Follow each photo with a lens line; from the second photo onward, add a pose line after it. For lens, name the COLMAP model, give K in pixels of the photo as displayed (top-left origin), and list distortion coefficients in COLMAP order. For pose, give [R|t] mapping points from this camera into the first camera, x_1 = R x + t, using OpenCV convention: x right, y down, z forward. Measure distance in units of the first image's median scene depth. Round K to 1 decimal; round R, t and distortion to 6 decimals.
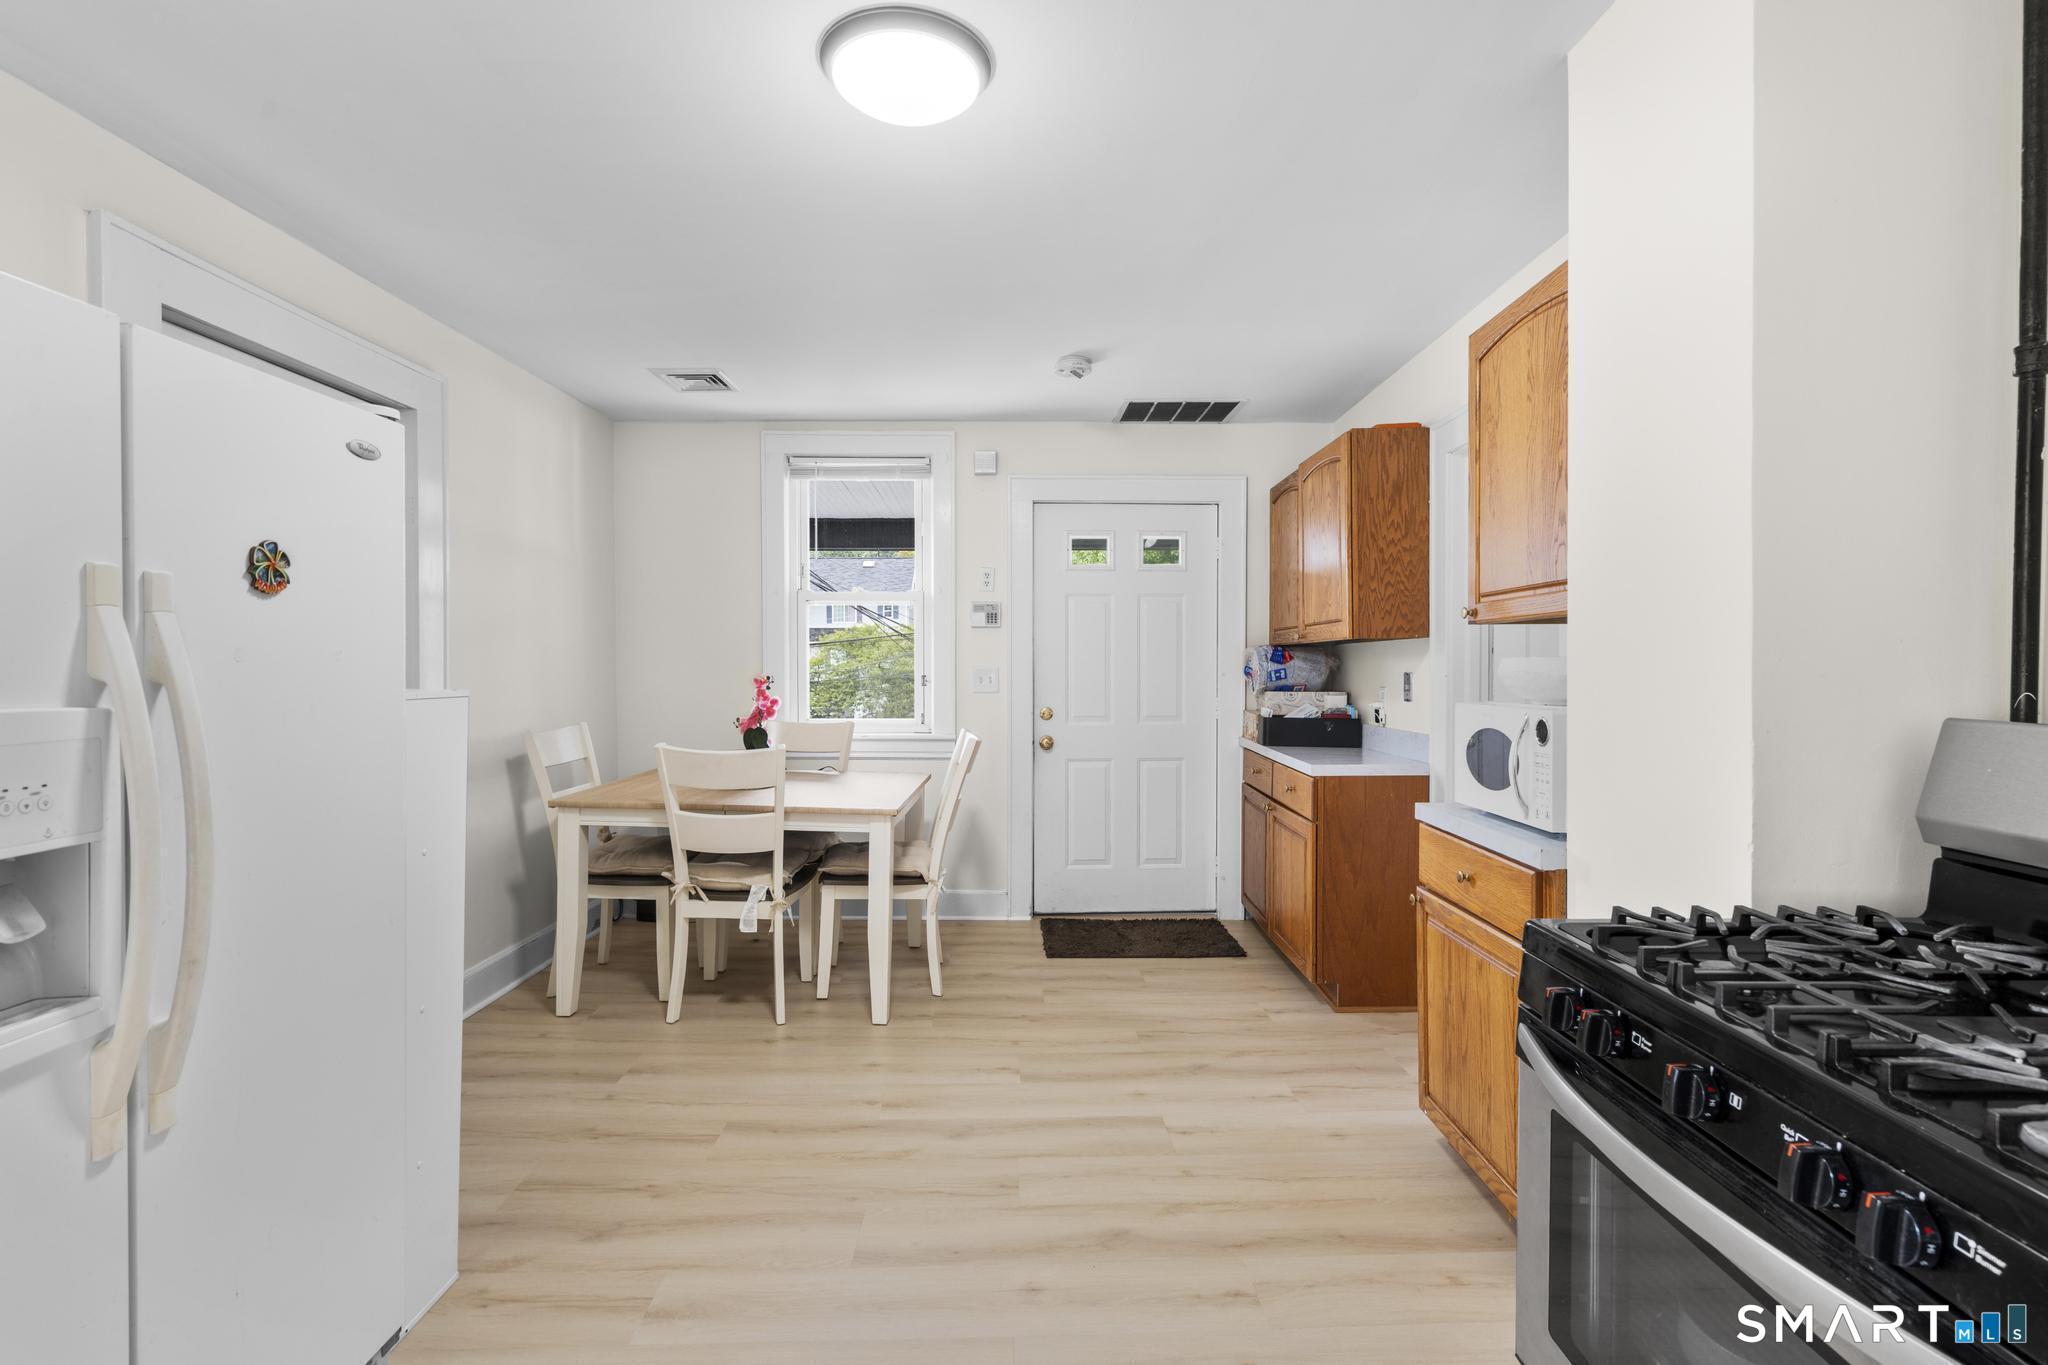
lens RADIAL K [[972.1, 0, 1032.3], [0, 972.1, 693.2], [0, 0, 1]] dist [-0.003136, 0.000006]
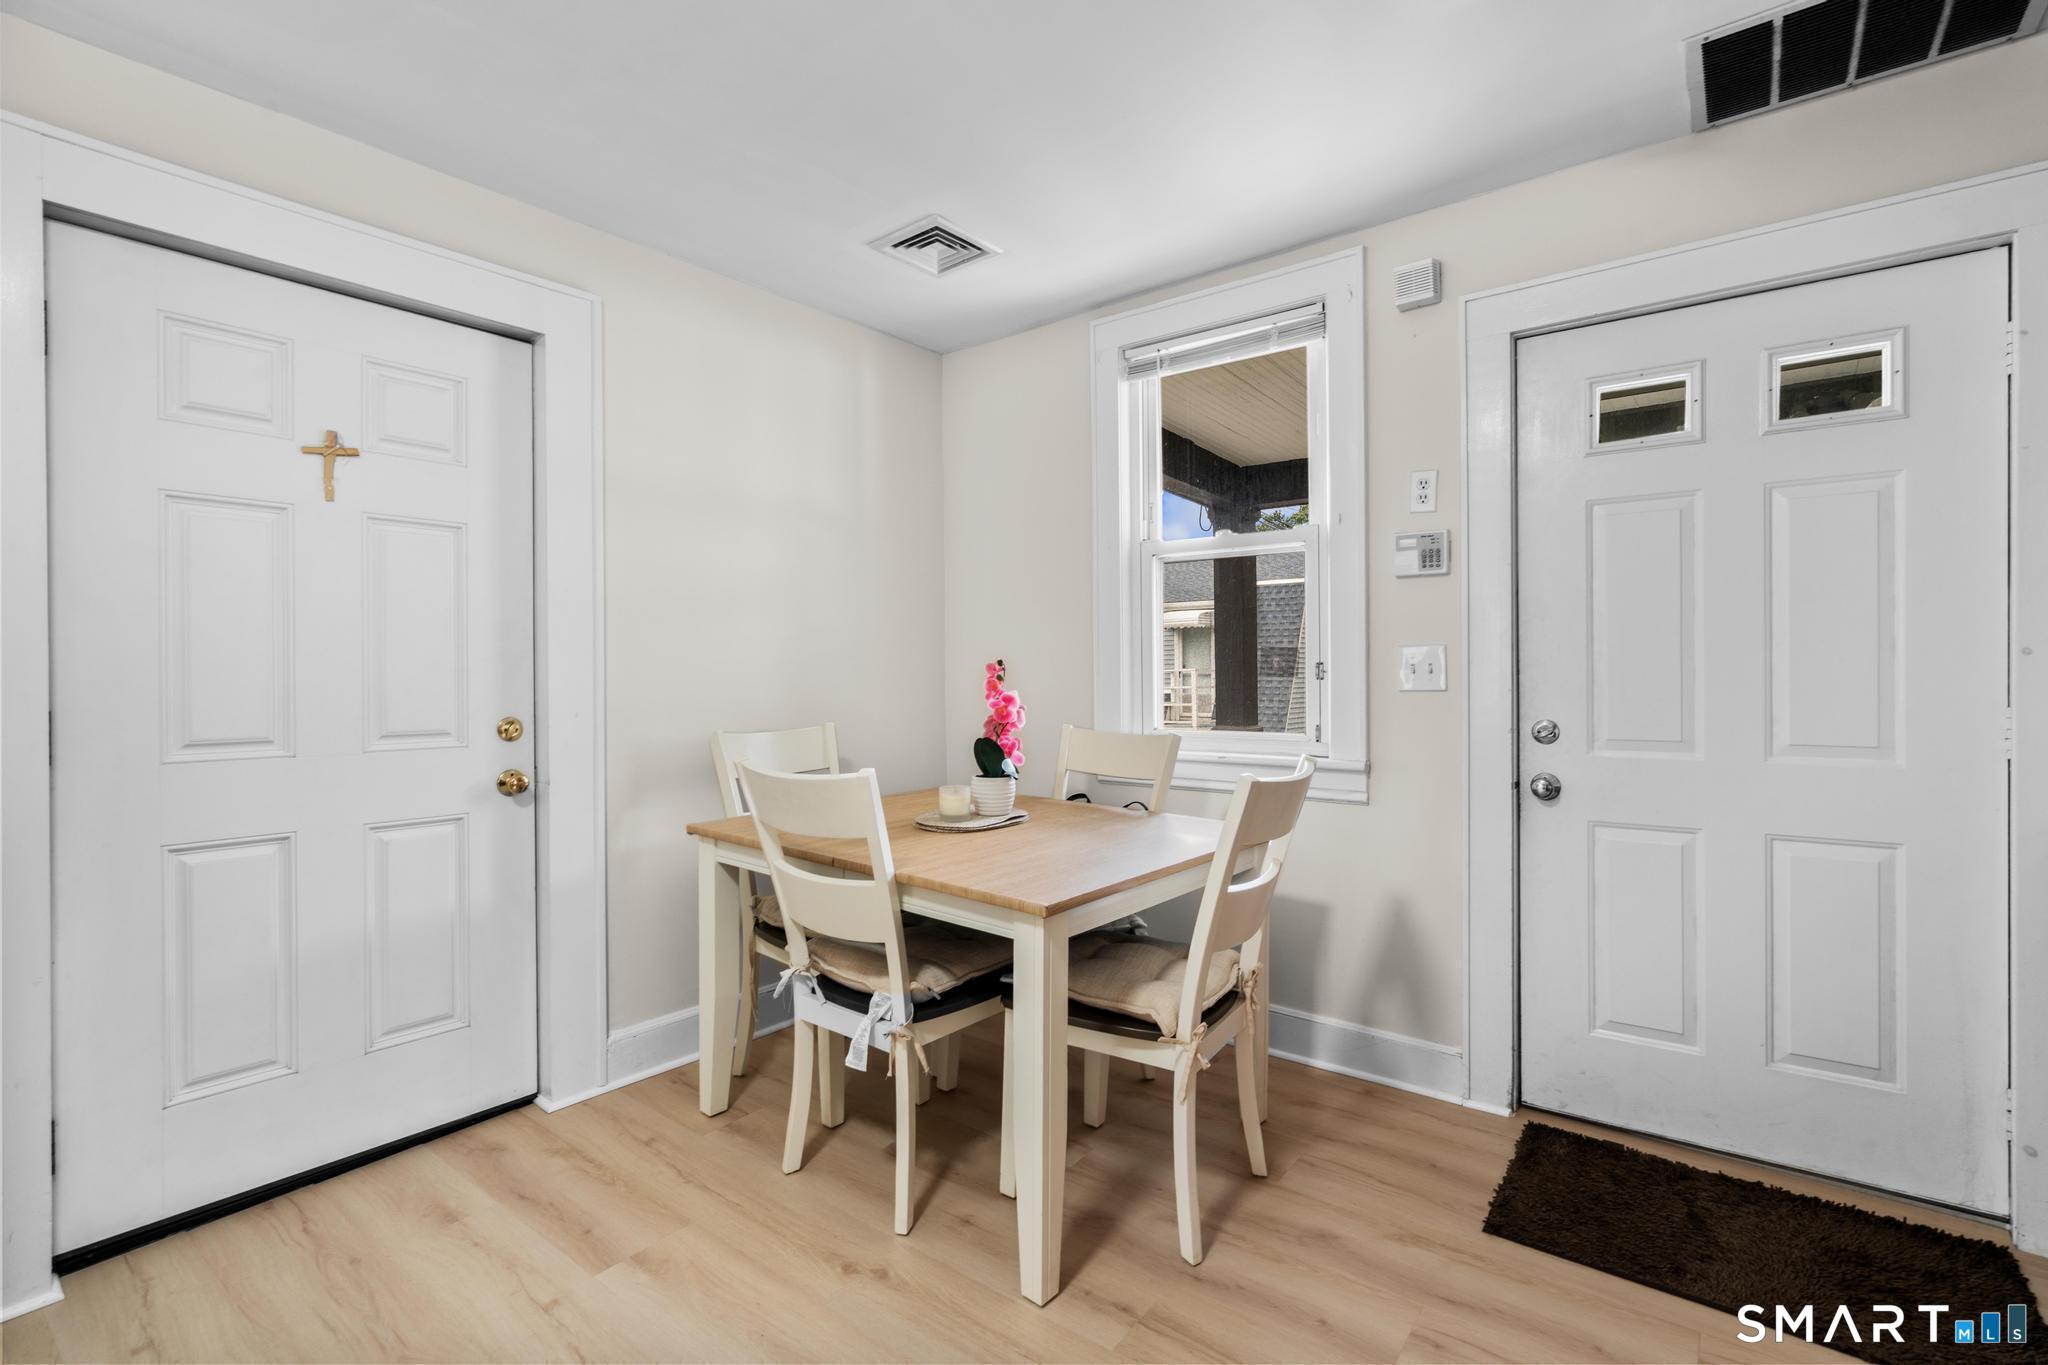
lens RADIAL K [[922.6, 0, 1069.9], [0, 922.6, 681.5], [0, 0, 1]] dist [-0.003628, 0.001977]
pose [[0.773084, 0.000660, -0.634303, 0.143793], [-0.014352, 0.999762, -0.016452, 0.005844], [0.634141, 0.021823, 0.772909, 0.486037]]
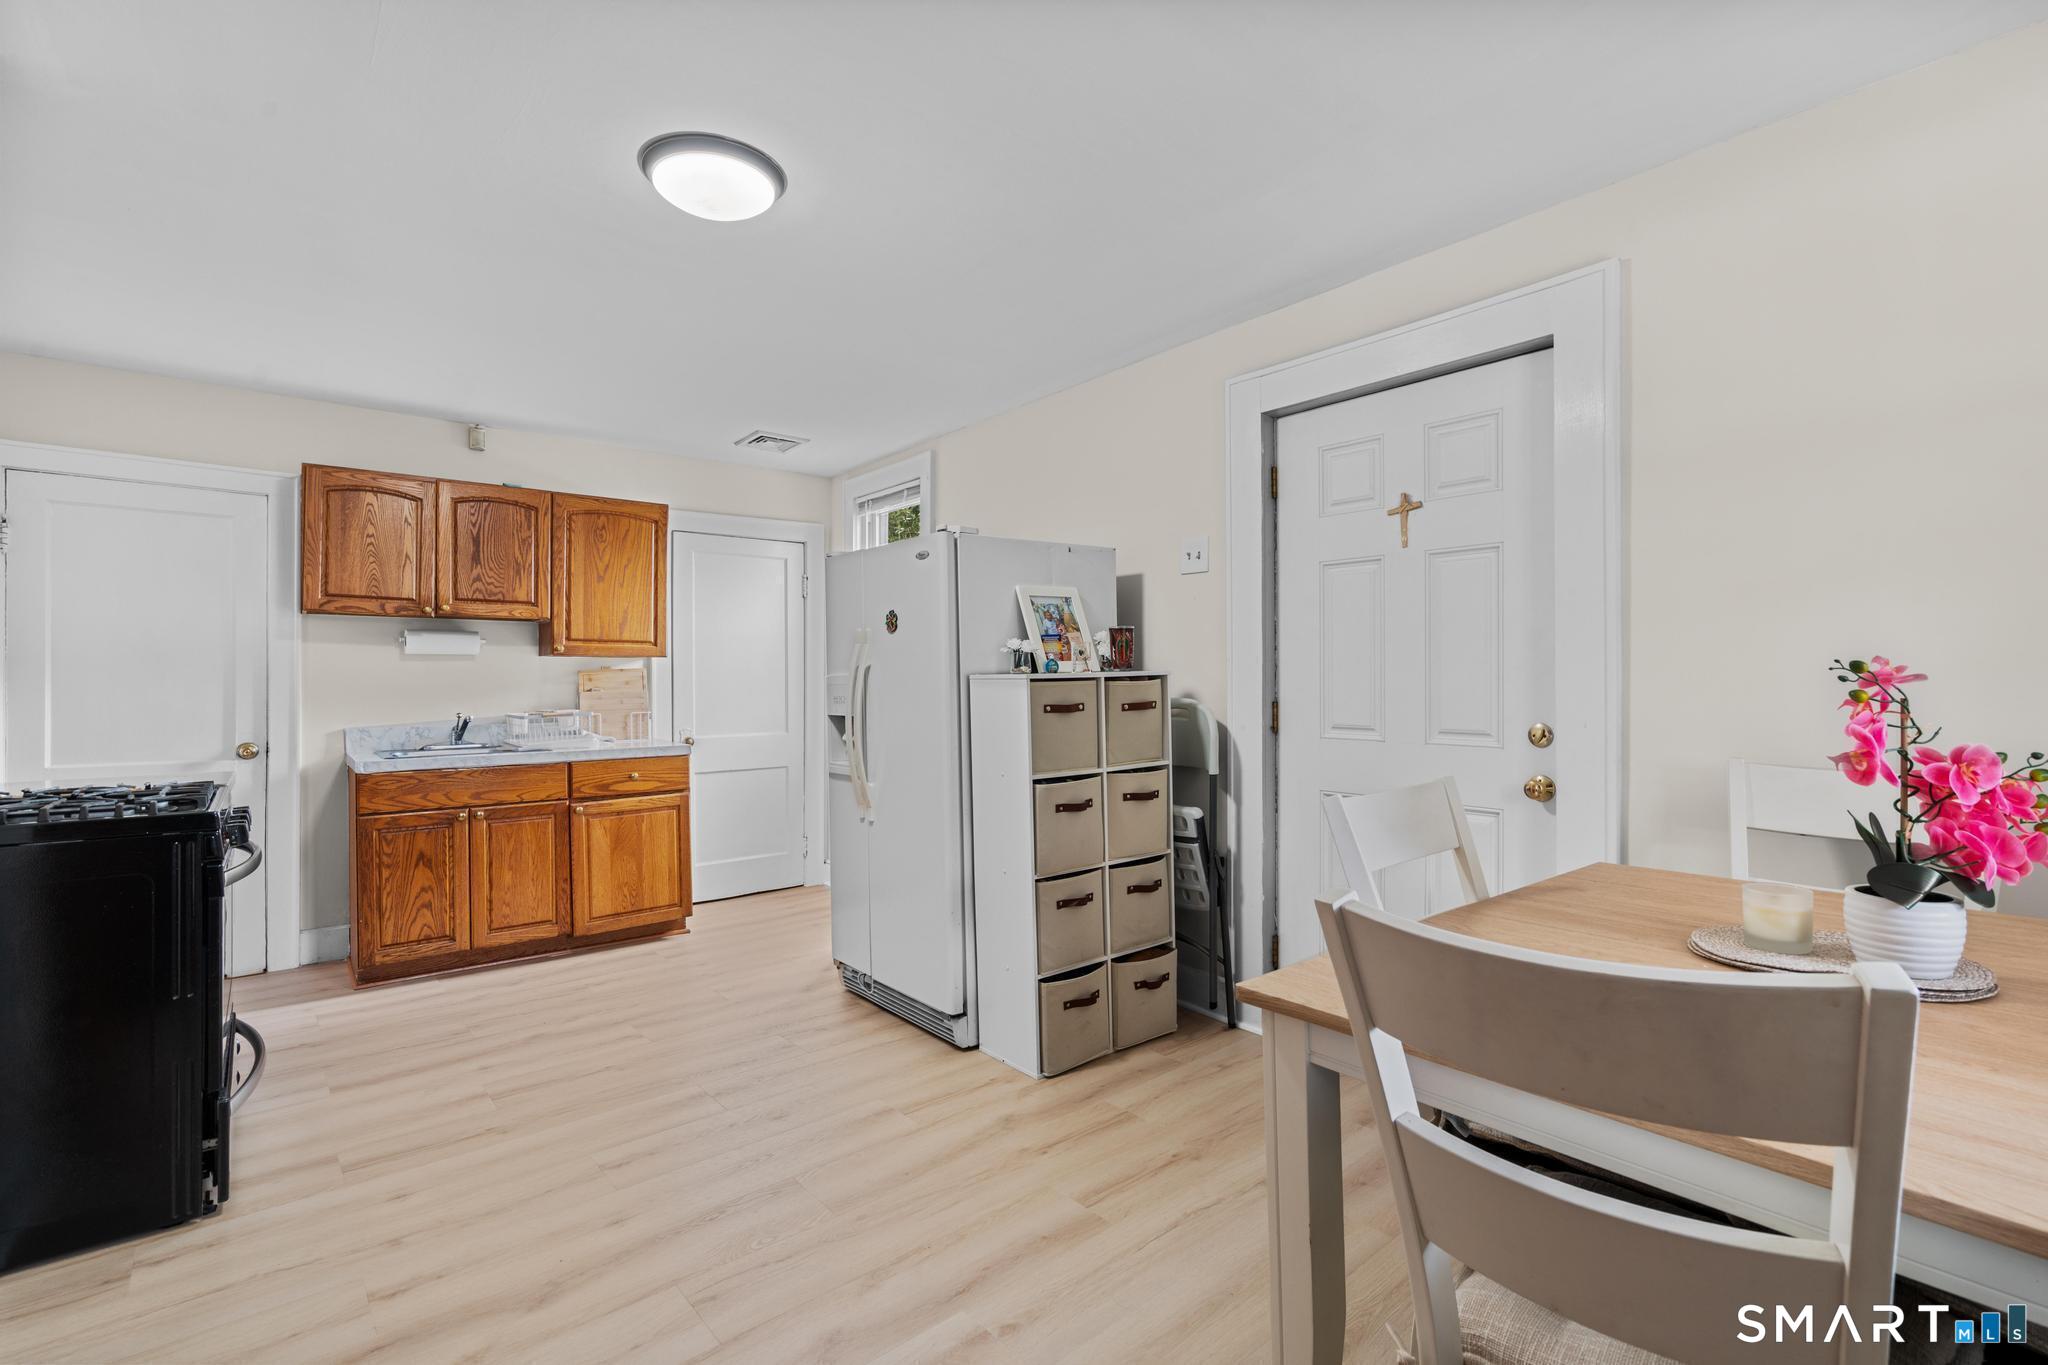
lens RADIAL K [[922.6, 0, 1020.1], [0, 922.6, 676.1], [0, 0, 1]] dist [-0.003628, 0.001977]
pose [[-0.778538, 0.002274, -0.627594, 0.131655], [-0.013424, 0.999704, 0.020275, -0.013029], [0.627454, 0.024209, -0.778277, 0.923612]]
